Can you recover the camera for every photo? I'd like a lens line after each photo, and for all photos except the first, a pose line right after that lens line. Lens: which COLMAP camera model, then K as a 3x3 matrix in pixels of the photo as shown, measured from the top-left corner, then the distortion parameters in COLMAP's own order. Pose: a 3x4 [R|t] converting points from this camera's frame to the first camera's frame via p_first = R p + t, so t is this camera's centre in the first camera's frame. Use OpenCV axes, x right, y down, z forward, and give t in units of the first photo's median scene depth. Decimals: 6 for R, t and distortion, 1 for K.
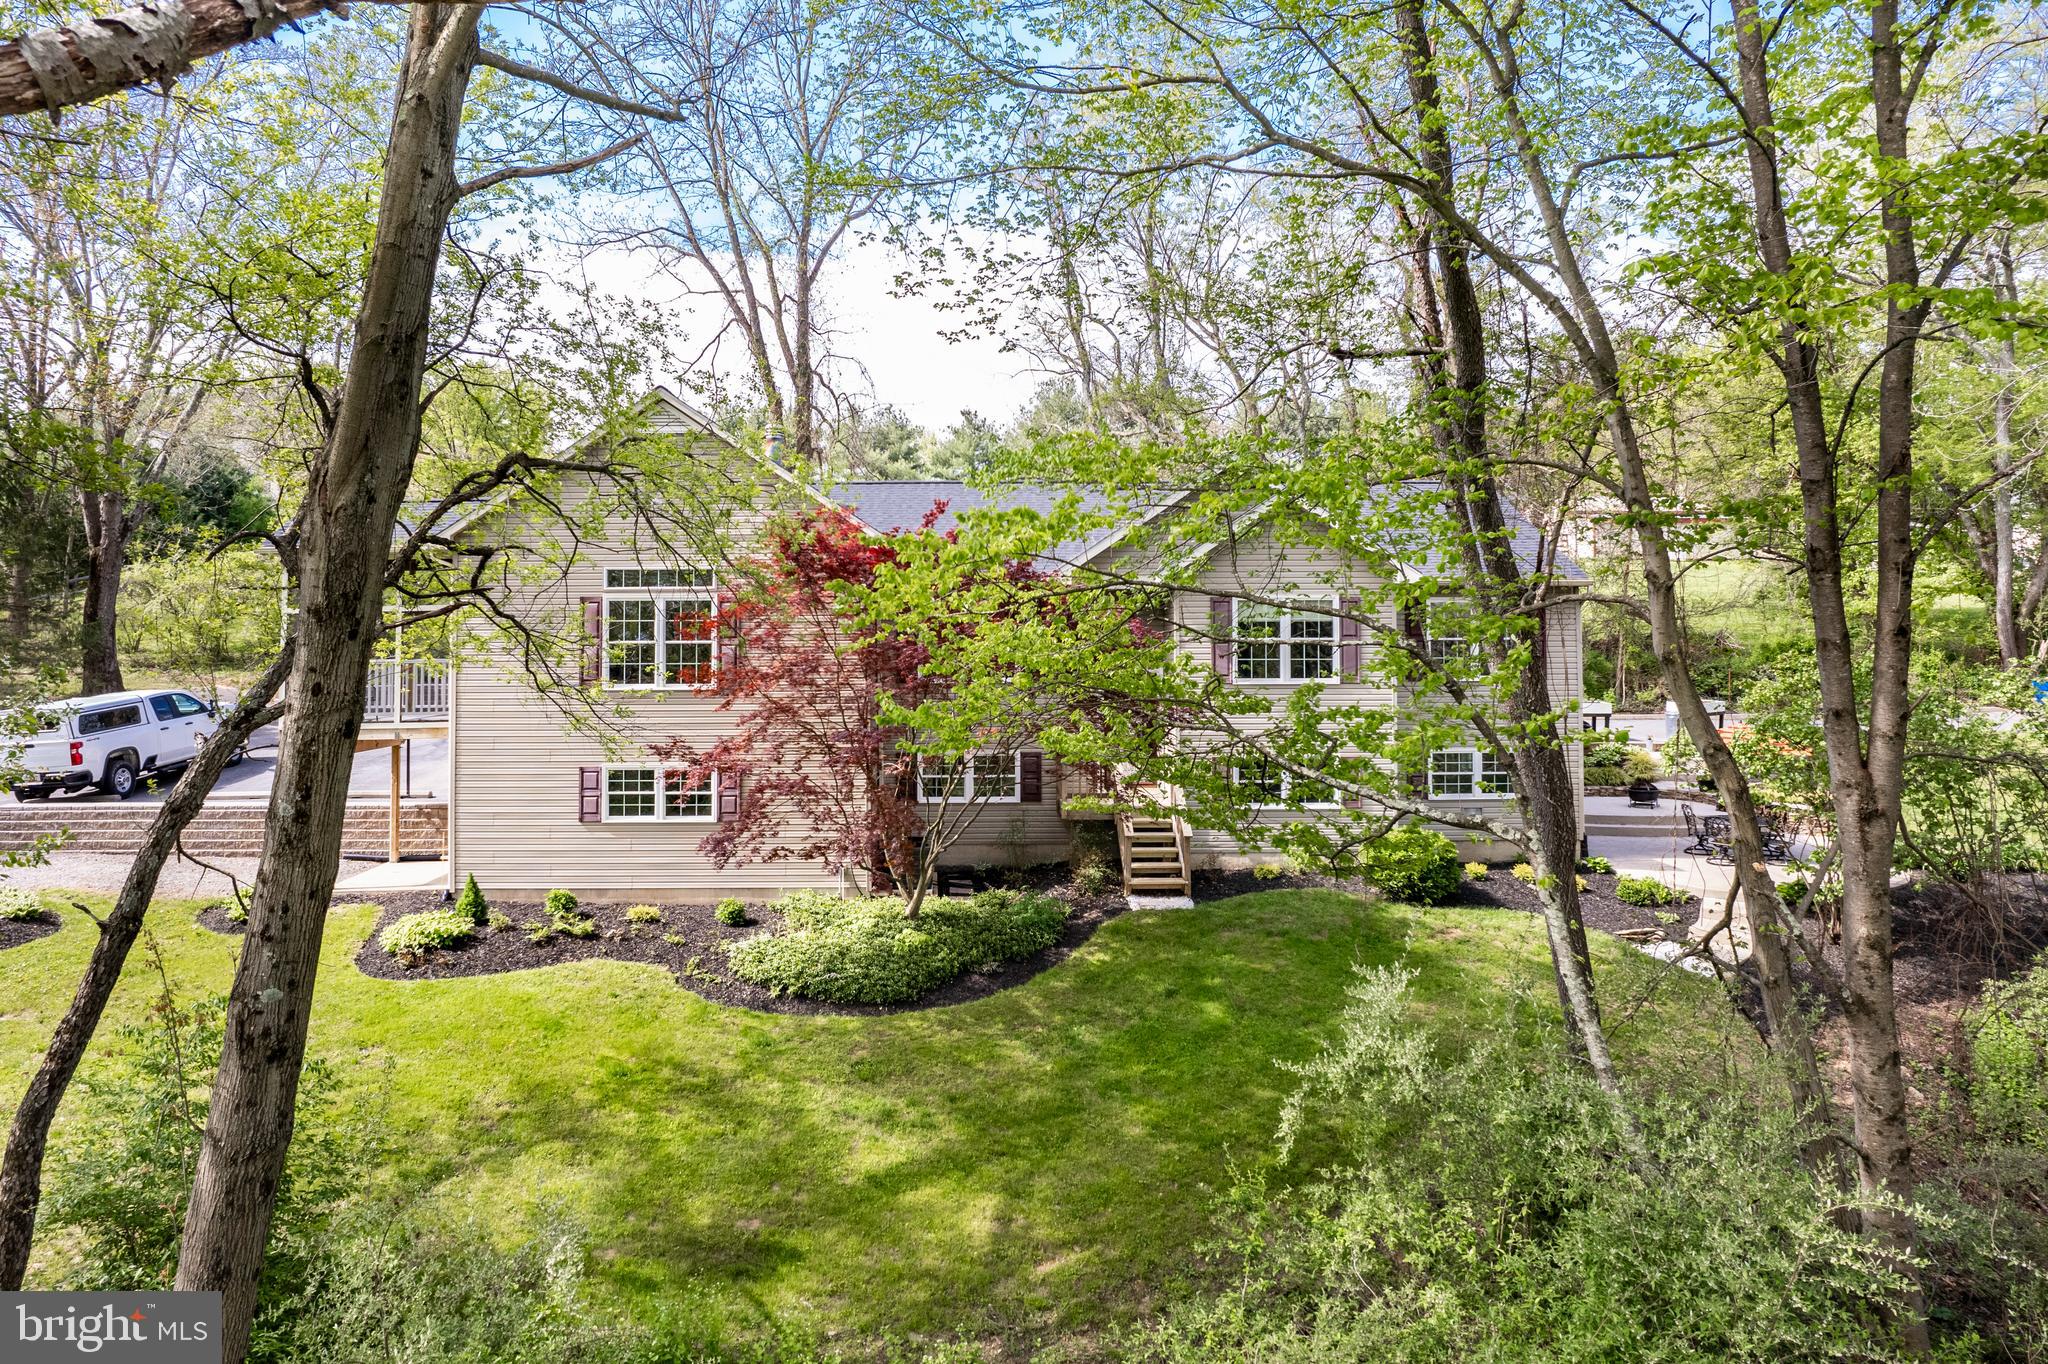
lens RADIAL K [[1185.6, 0, 950.2], [0, 1185.6, 641.2], [0, 0, 1]] dist [-0.008267, -0.000992]
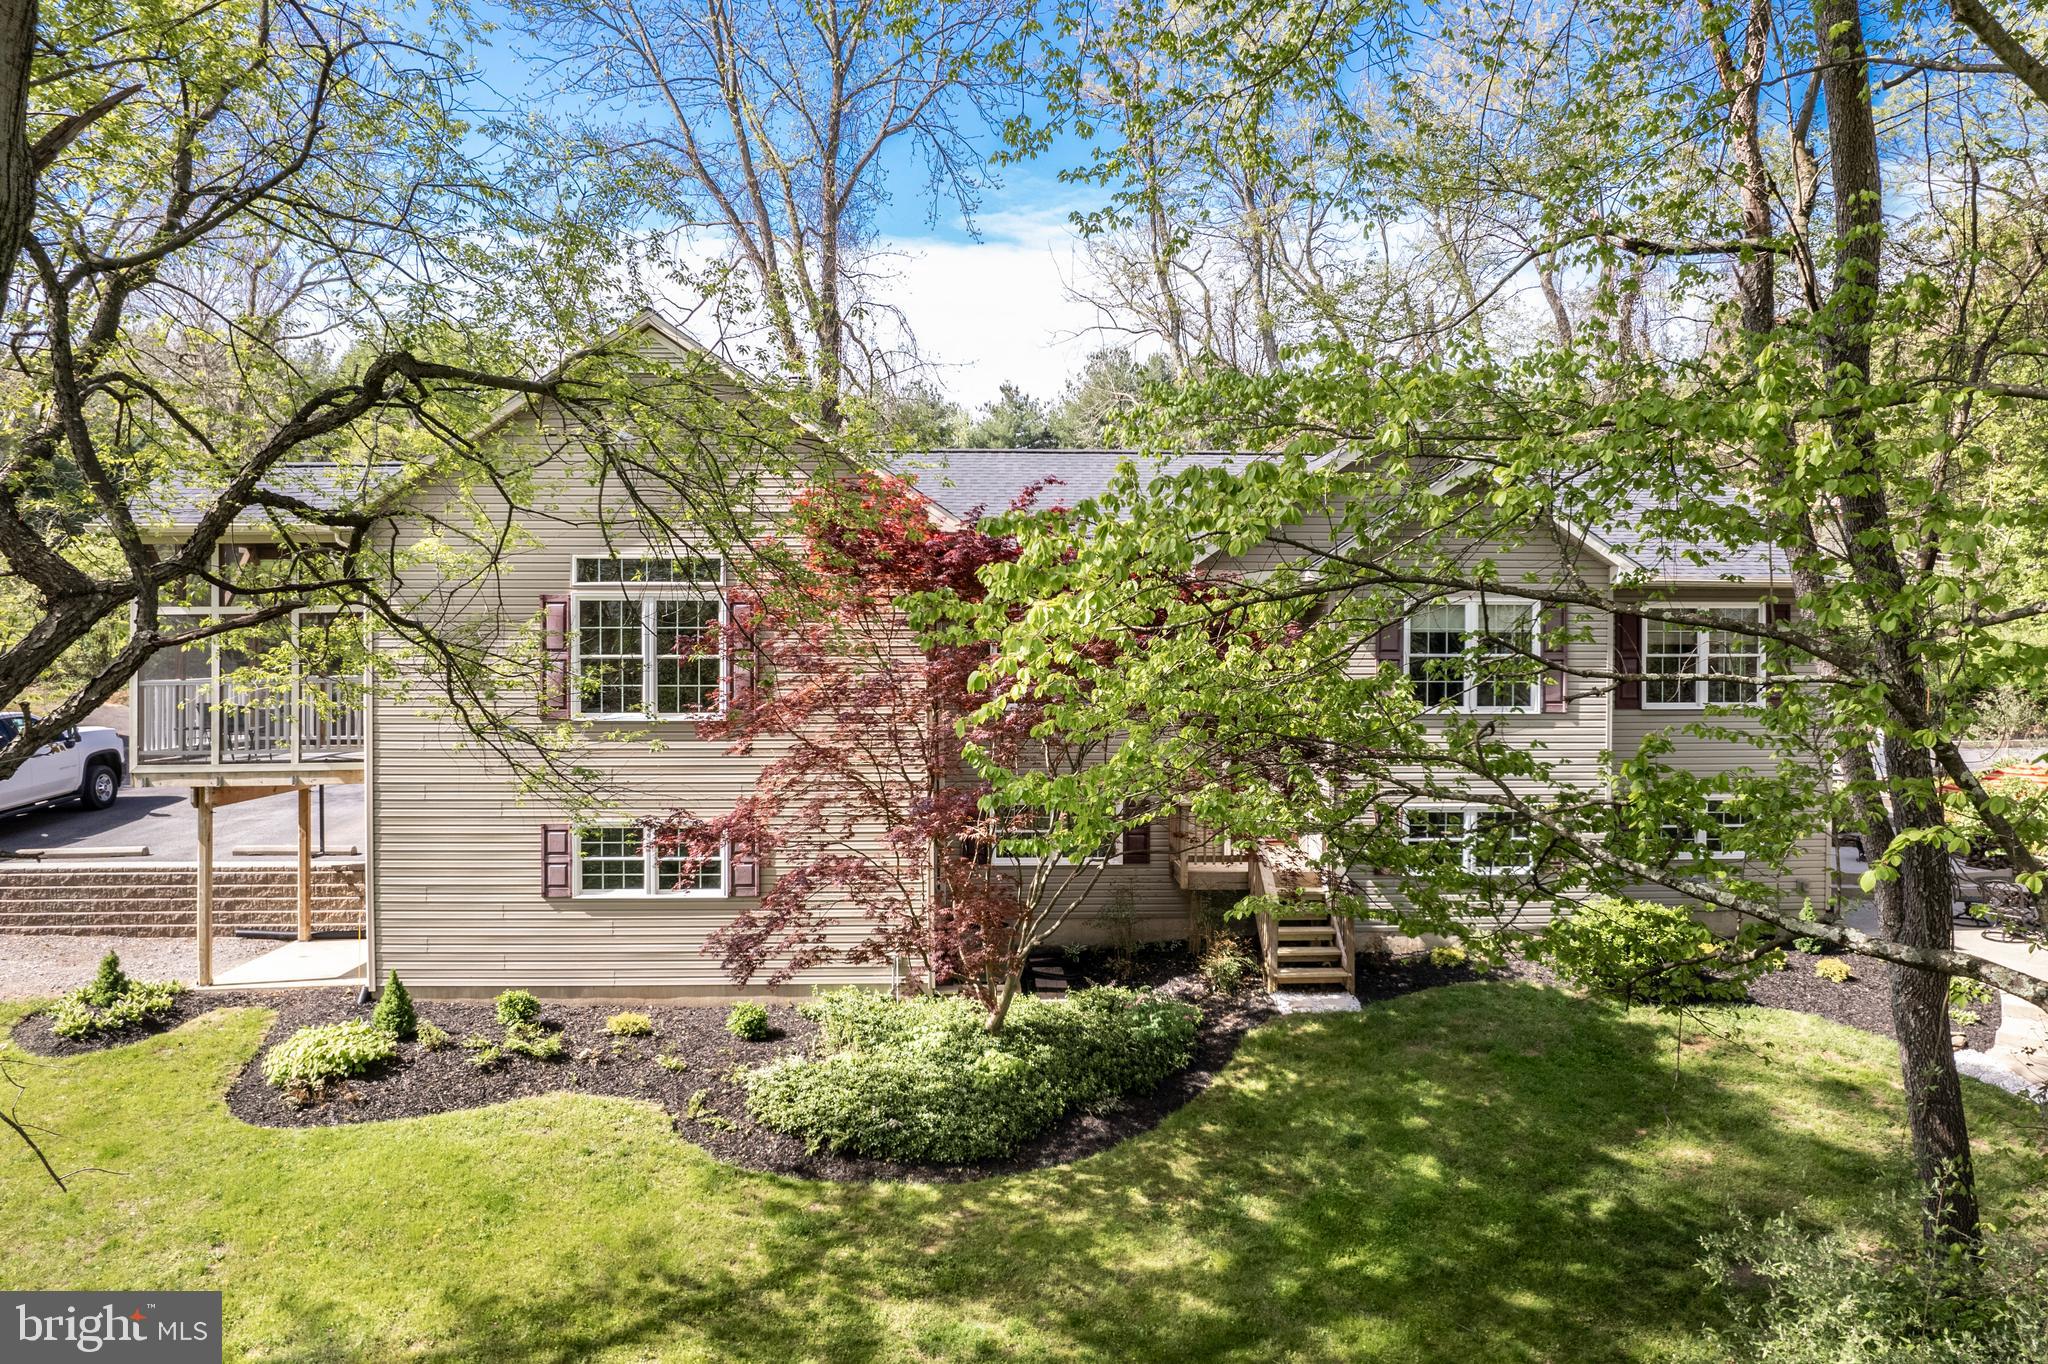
lens RADIAL K [[1349.7, 0, 1051.1], [0, 1349.7, 689.0], [0, 0, 1]] dist [-0.059923, 0.057632]
pose [[0.998948, 0.002781, 0.045777, -0.034852], [-0.004180, 0.999526, 0.030495, -0.005928], [-0.045670, -0.030654, 0.998486, 0.160273]]
